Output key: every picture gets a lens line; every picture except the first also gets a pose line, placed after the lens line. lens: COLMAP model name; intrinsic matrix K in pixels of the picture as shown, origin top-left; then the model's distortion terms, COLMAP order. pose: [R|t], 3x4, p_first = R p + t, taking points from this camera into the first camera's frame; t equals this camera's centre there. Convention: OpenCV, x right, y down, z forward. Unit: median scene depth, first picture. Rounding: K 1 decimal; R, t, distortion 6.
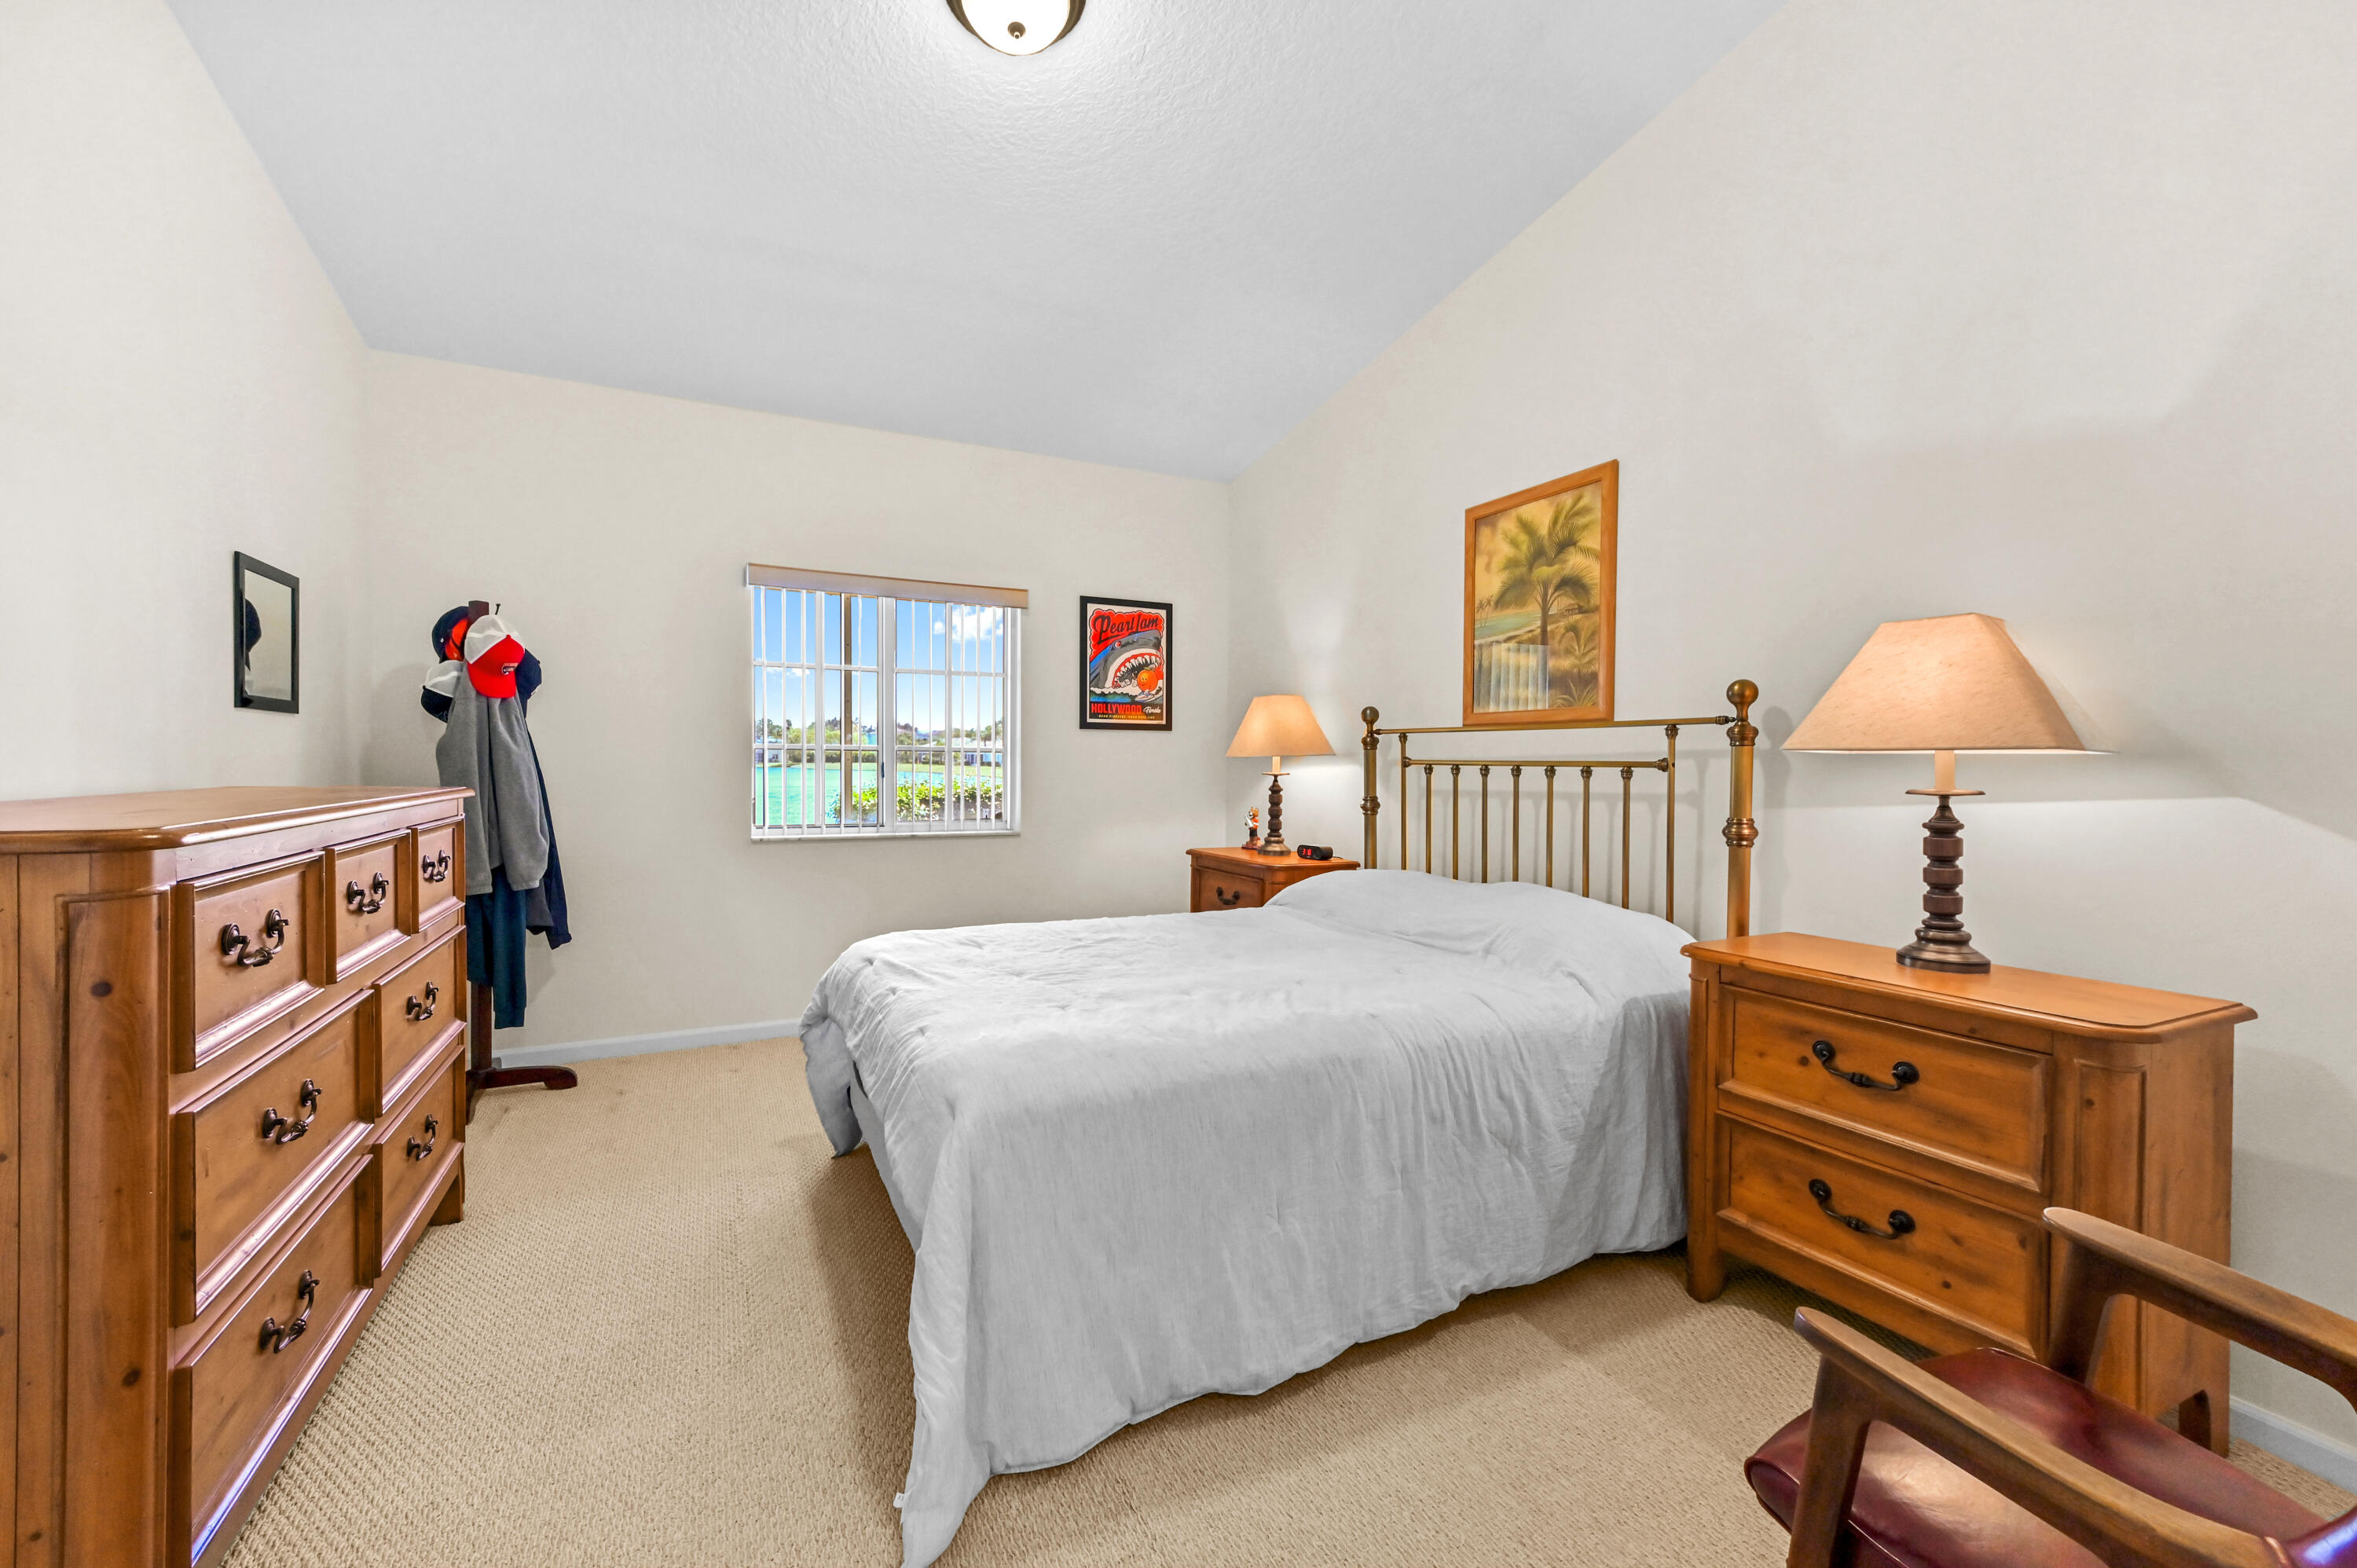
lens RADIAL K [[961.5, 0, 1179.0], [0, 961.5, 789.4], [0, 0, 1]] dist [0.016331, 0.000764]
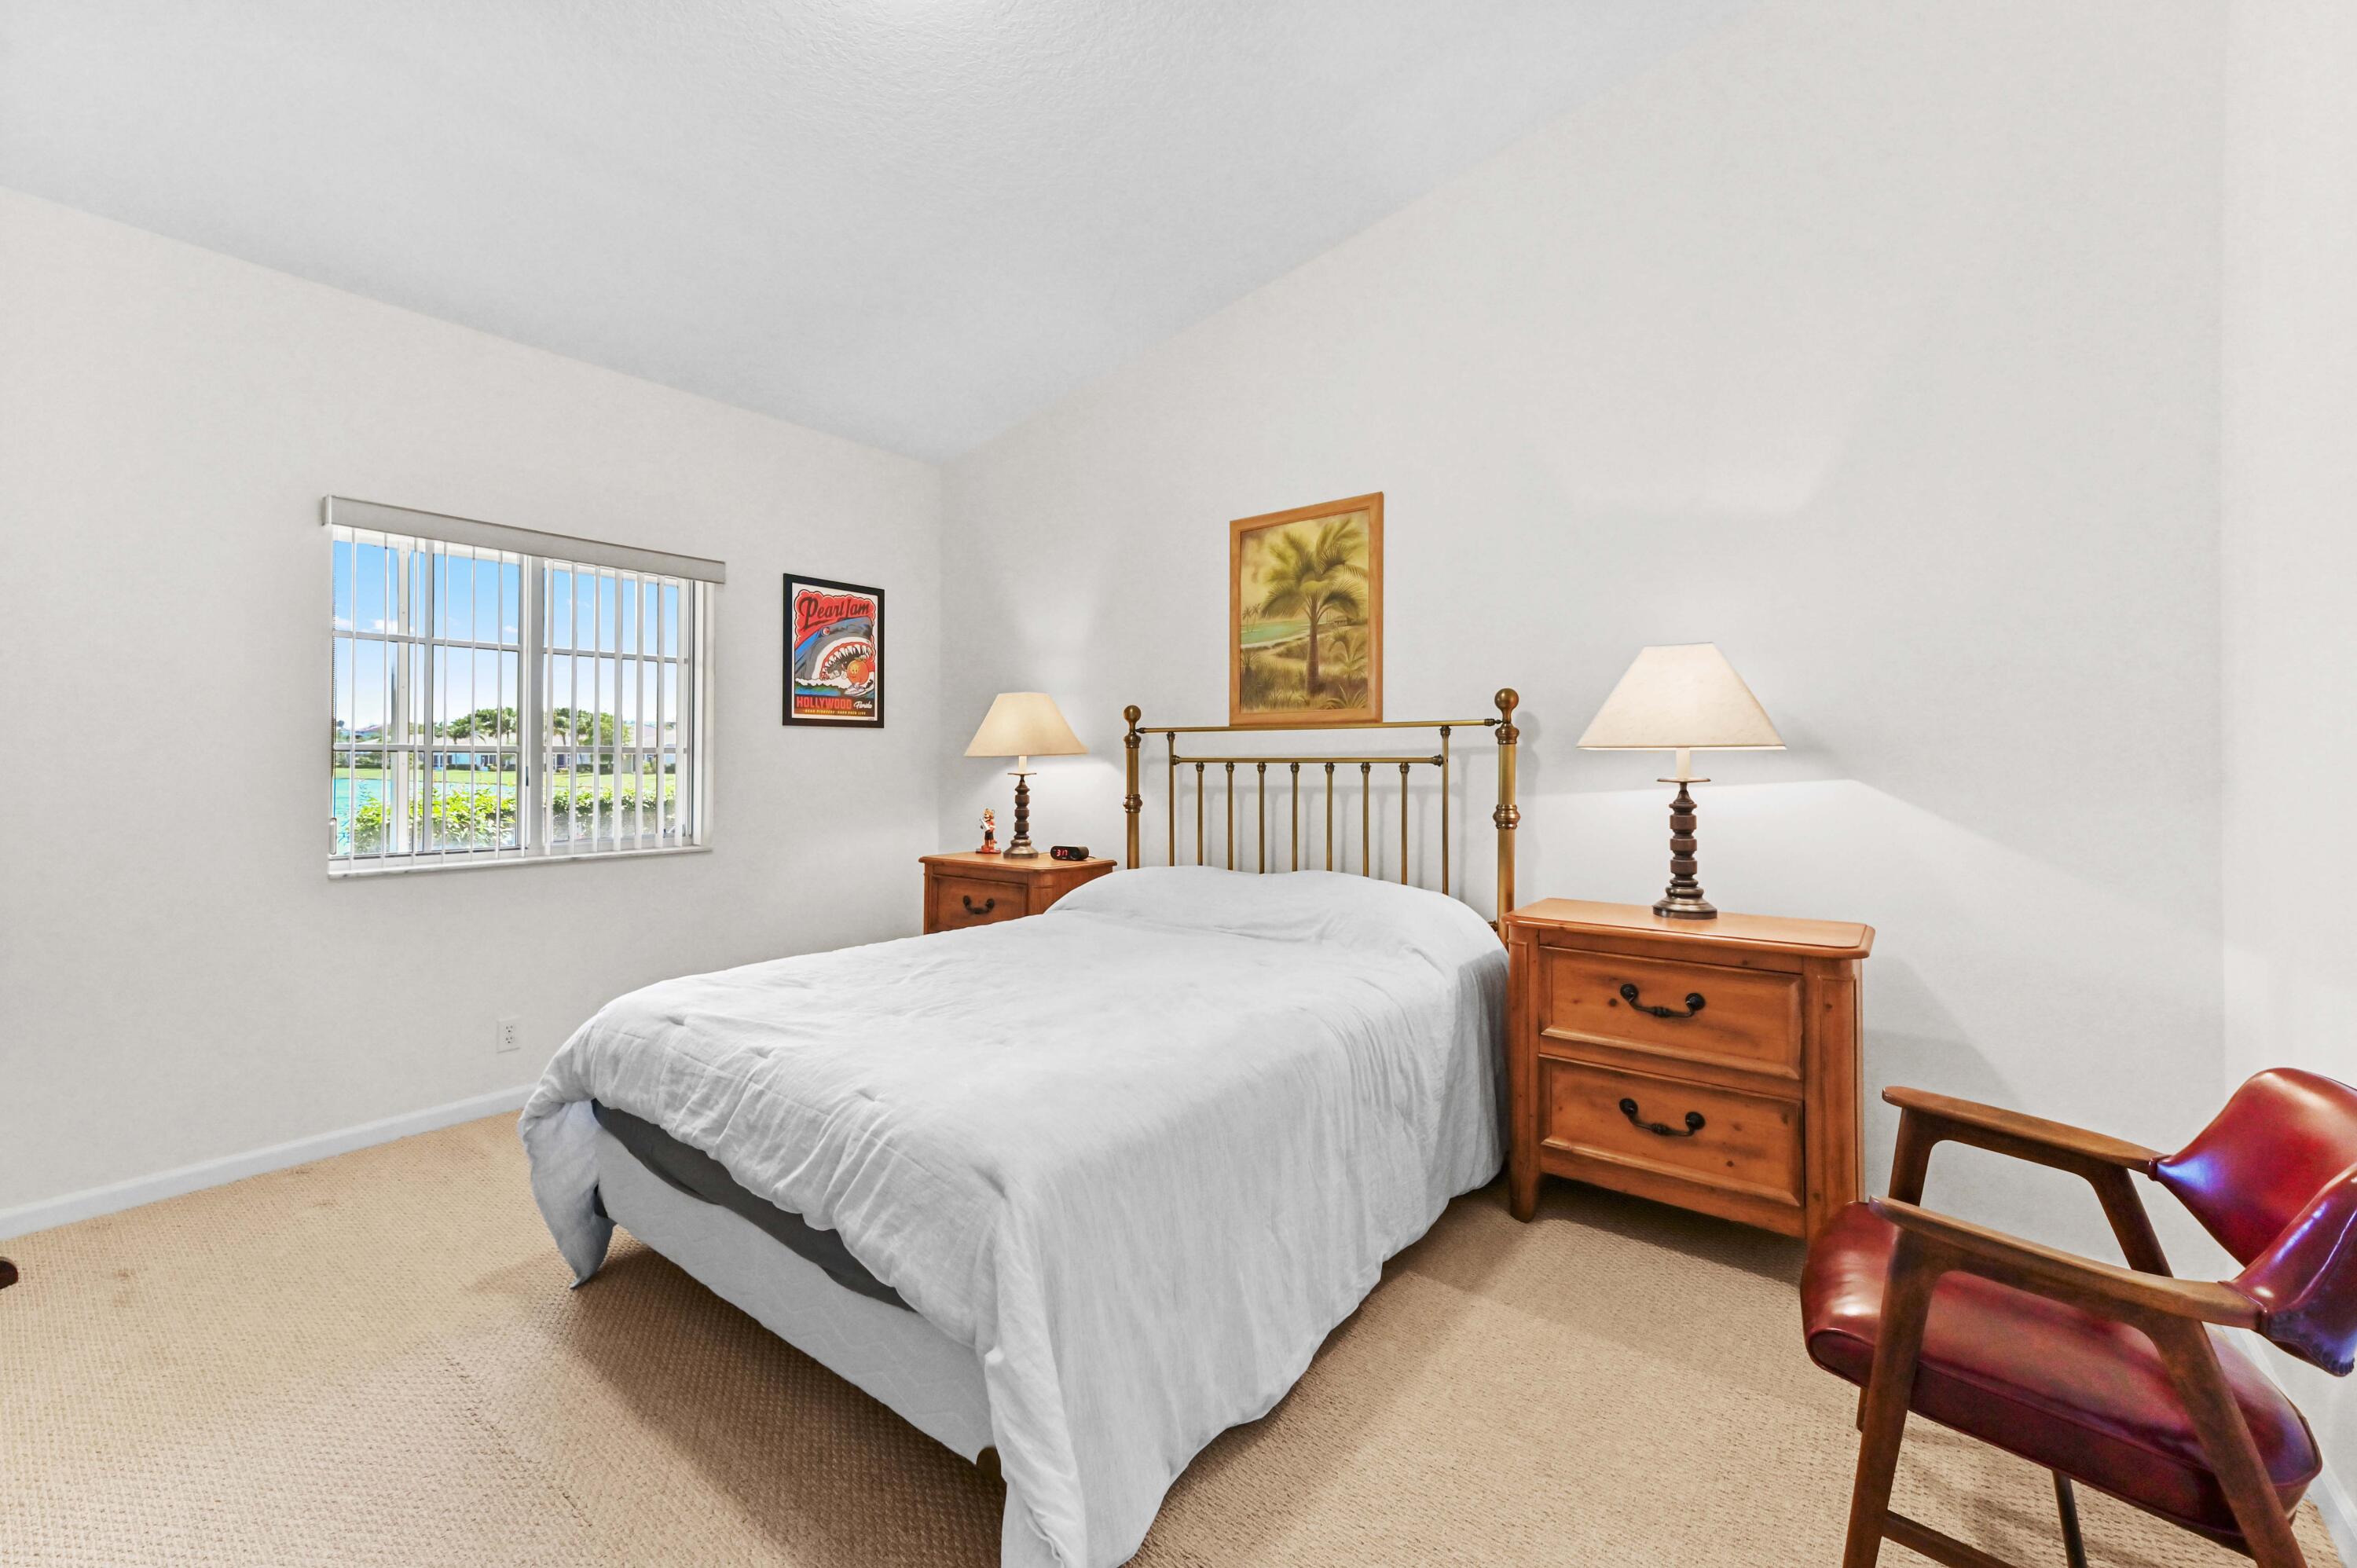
lens RADIAL K [[961.5, 0, 1188.8], [0, 961.5, 764.9], [0, 0, 1]] dist [0.016331, 0.000764]
pose [[0.900842, -0.011078, 0.434005, -0.234266], [0.021346, 0.999596, -0.018792, -0.004553], [-0.433622, 0.026193, 0.900714, 0.085197]]
